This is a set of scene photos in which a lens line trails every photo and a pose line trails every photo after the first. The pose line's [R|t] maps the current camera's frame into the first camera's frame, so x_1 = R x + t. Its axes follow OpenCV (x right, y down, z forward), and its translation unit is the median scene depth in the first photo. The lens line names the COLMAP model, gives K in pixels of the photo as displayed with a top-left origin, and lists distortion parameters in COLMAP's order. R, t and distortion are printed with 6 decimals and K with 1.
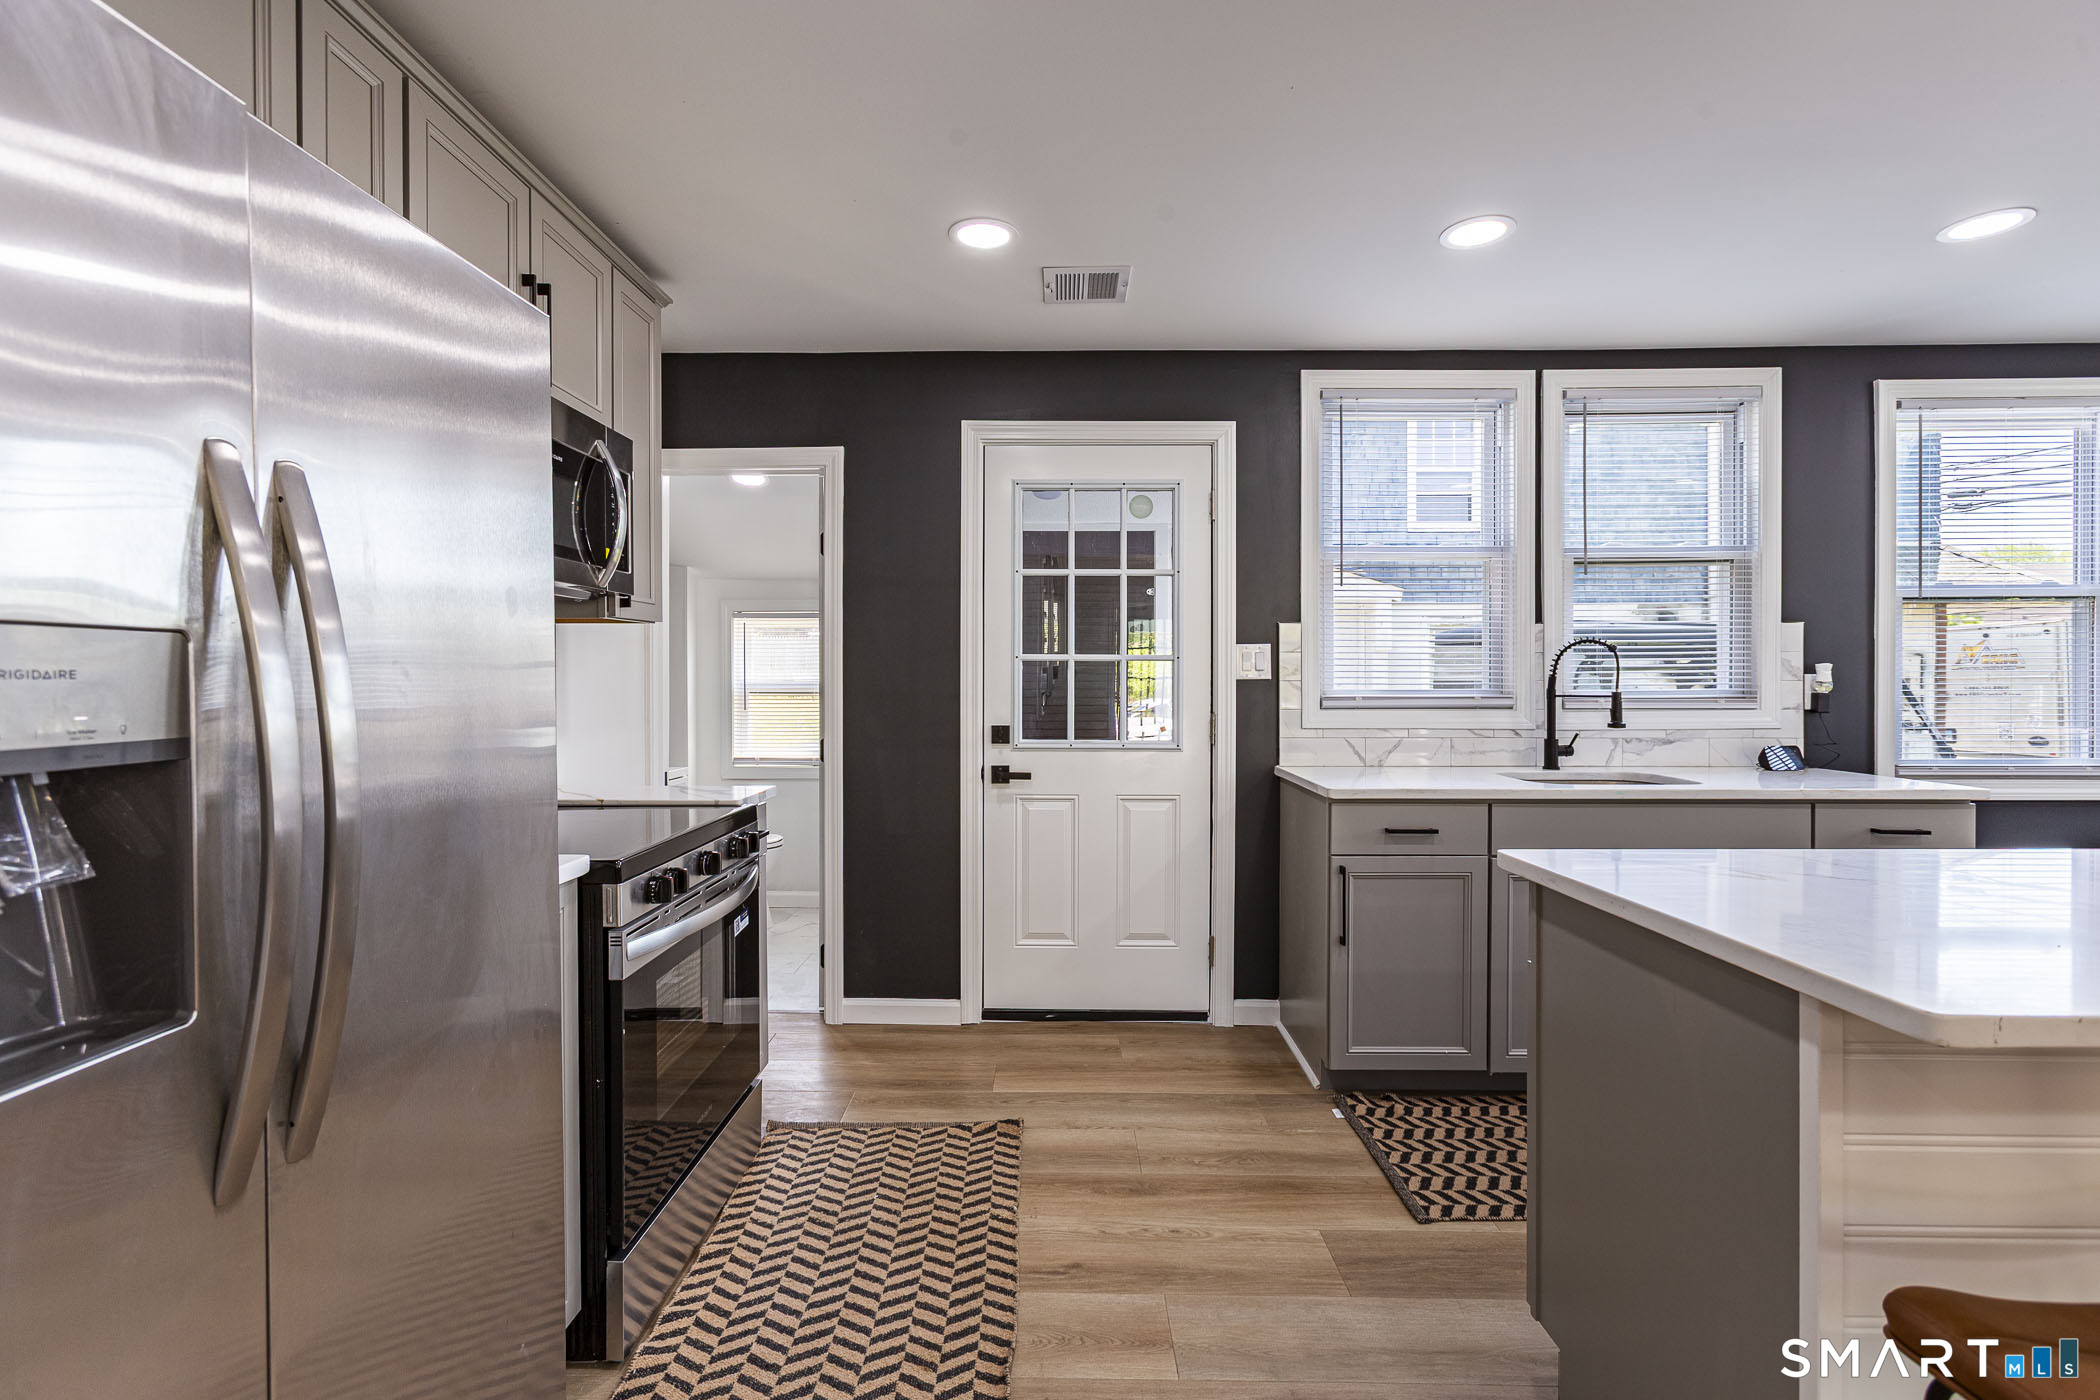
lens RADIAL K [[939.5, 0, 1046.2], [0, 939.5, 683.1], [0, 0, 1]] dist [-0.008724, 0.009127]
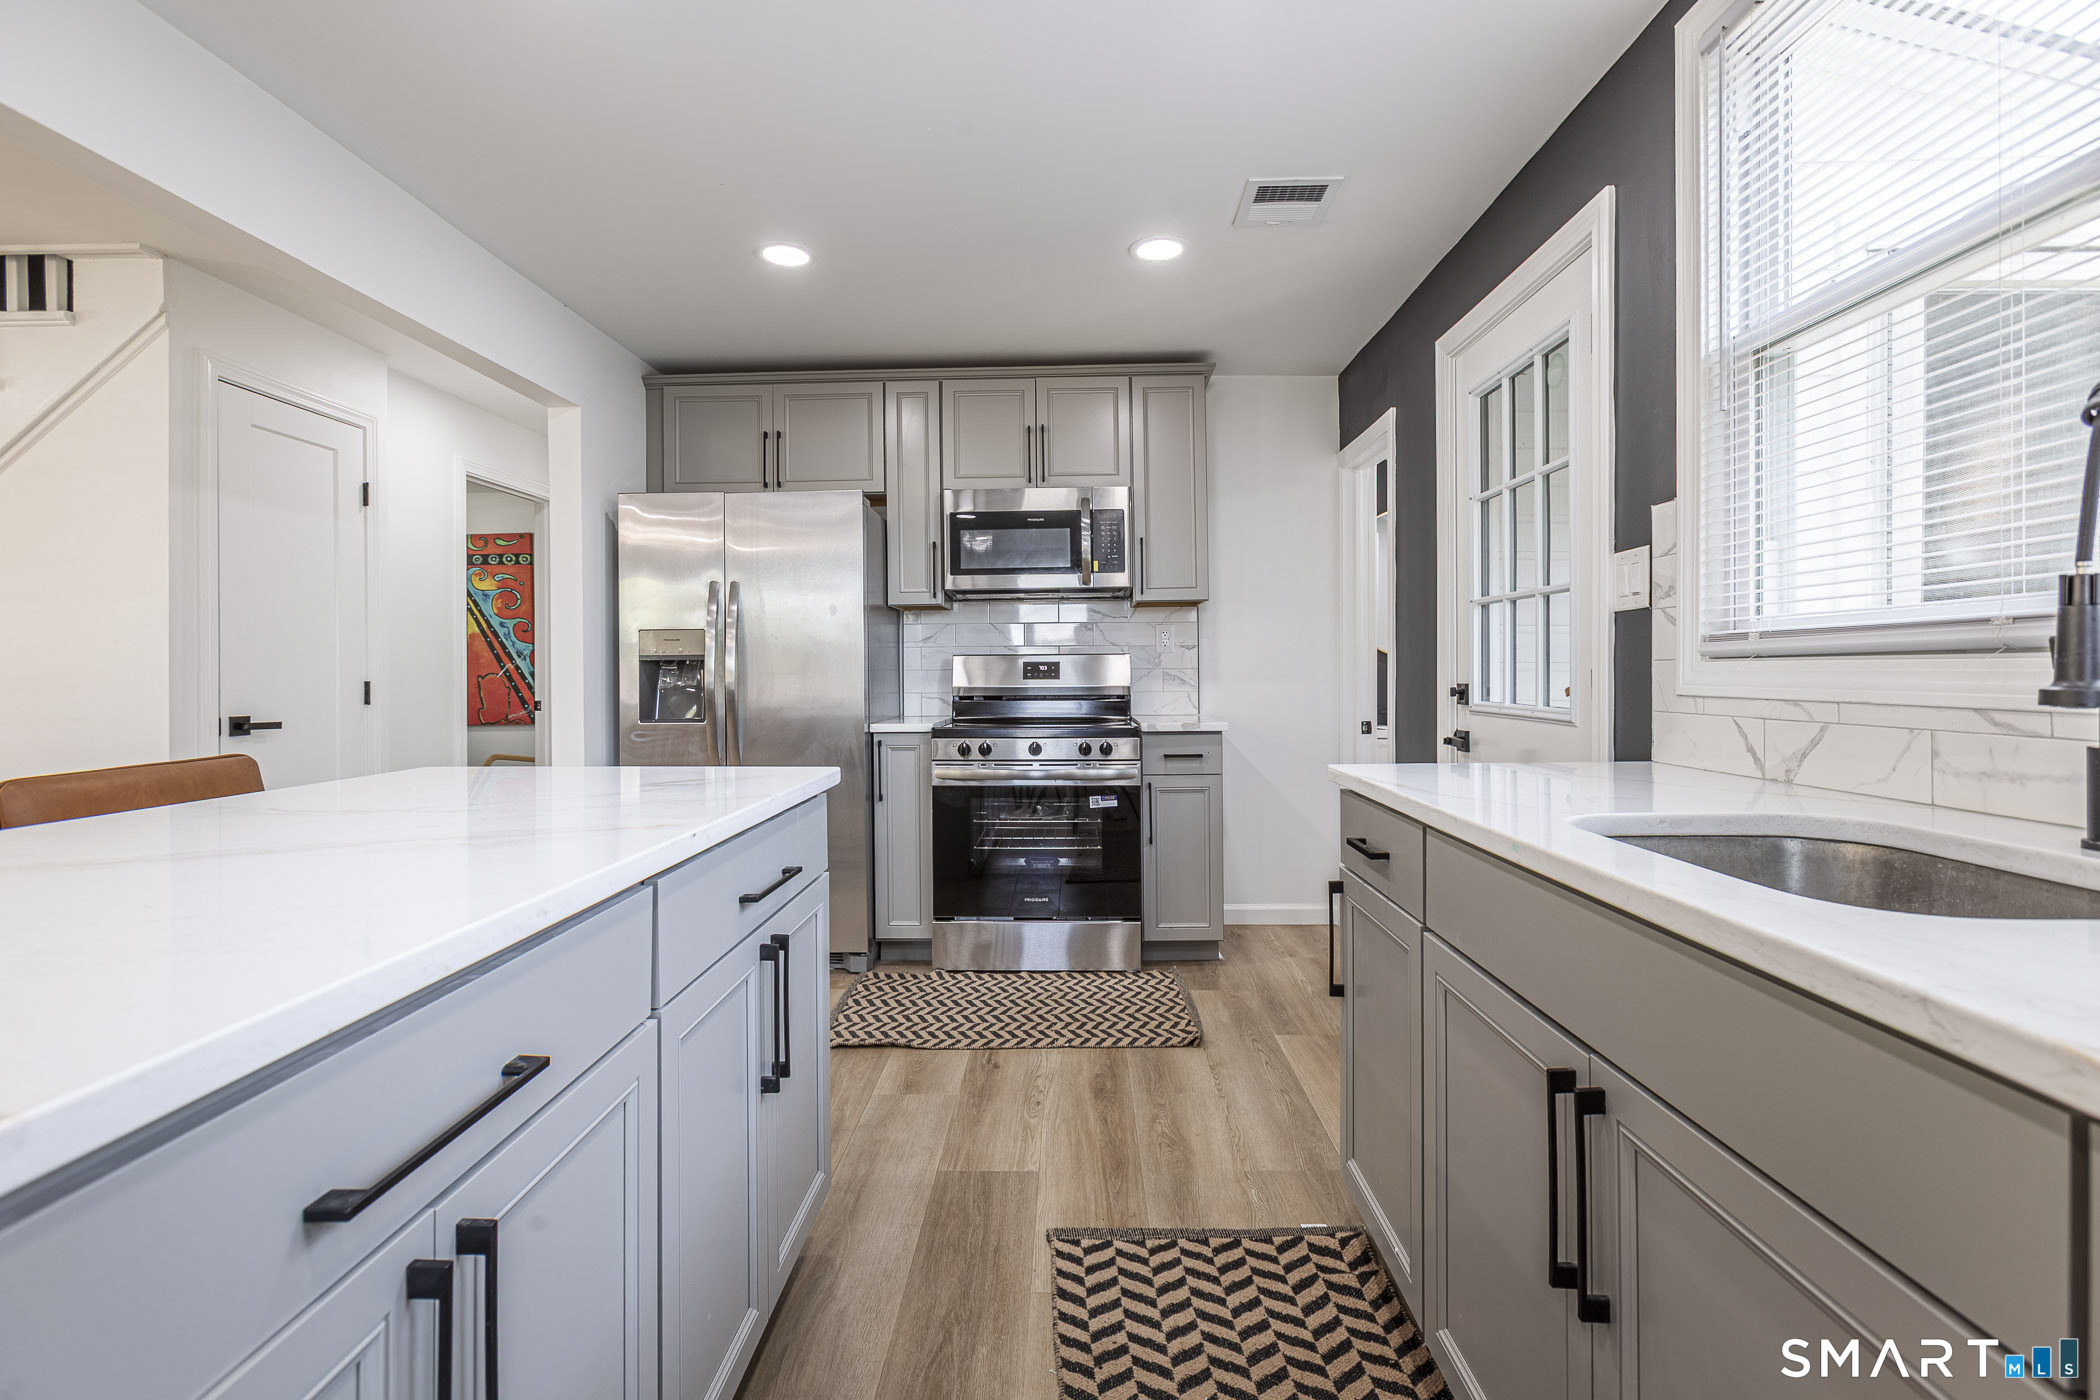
lens RADIAL K [[939.5, 0, 1046.2], [0, 939.5, 683.1], [0, 0, 1]] dist [-0.008724, 0.009127]
pose [[-0.015477, 0.012830, -0.999798, 0.931720], [0.003221, 0.999913, 0.012782, 0.038114], [0.999875, -0.003022, -0.015517, 0.746011]]
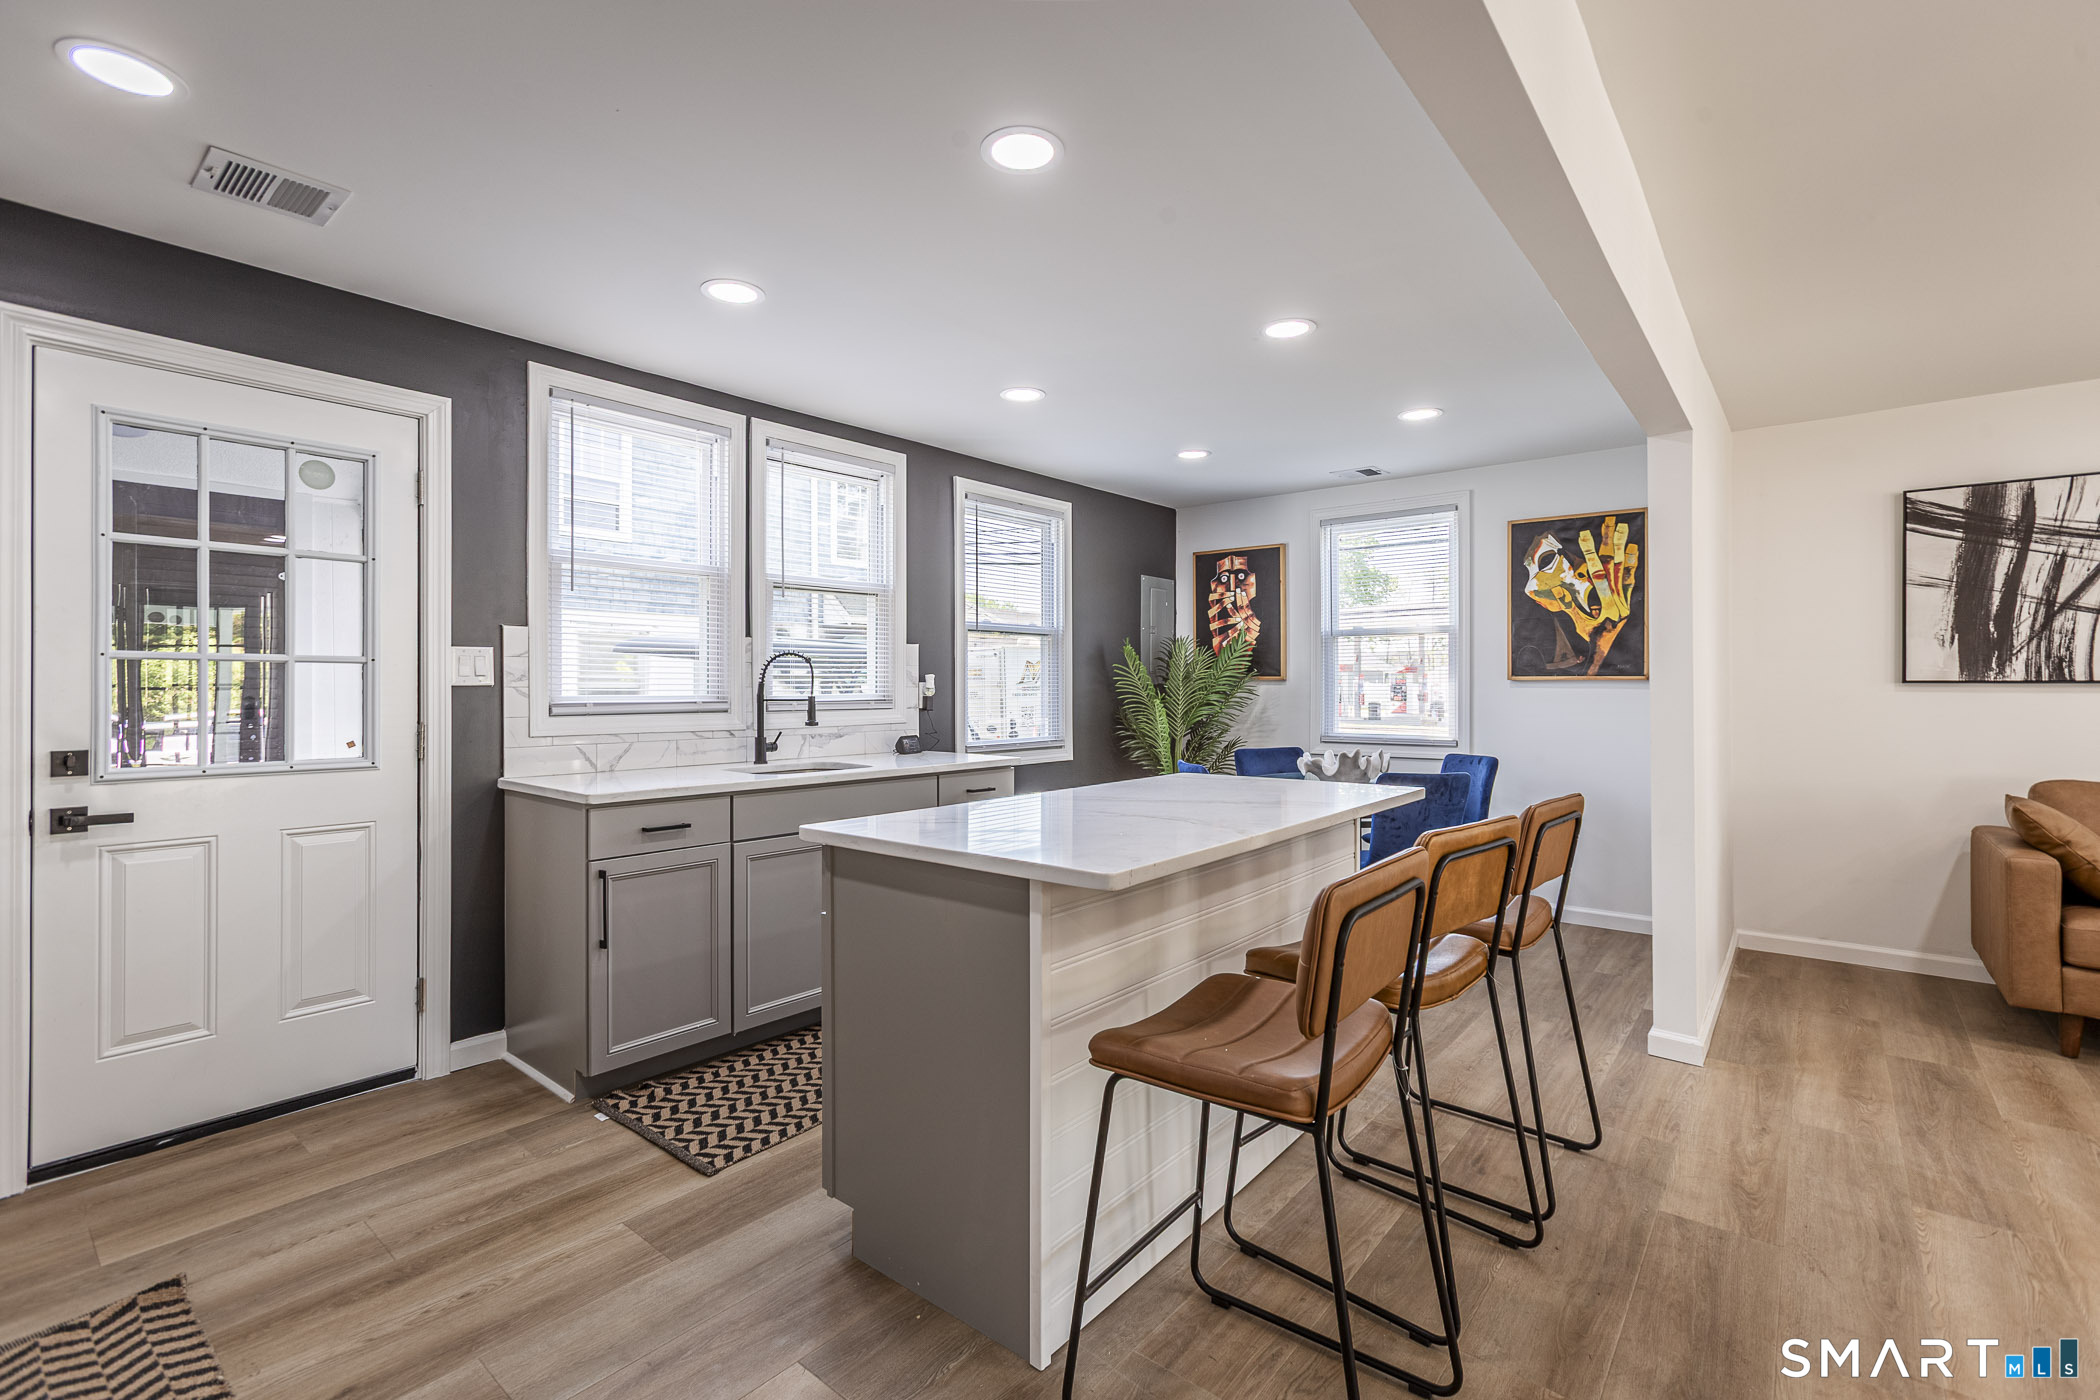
lens RADIAL K [[939.5, 0, 1046.2], [0, 939.5, 683.1], [0, 0, 1]] dist [-0.008724, 0.009127]
pose [[0.630838, 0.003274, 0.775908, -0.154852], [0.002864, 0.999974, -0.006548, 0.001359], [-0.775910, 0.006353, 0.630812, -0.007184]]
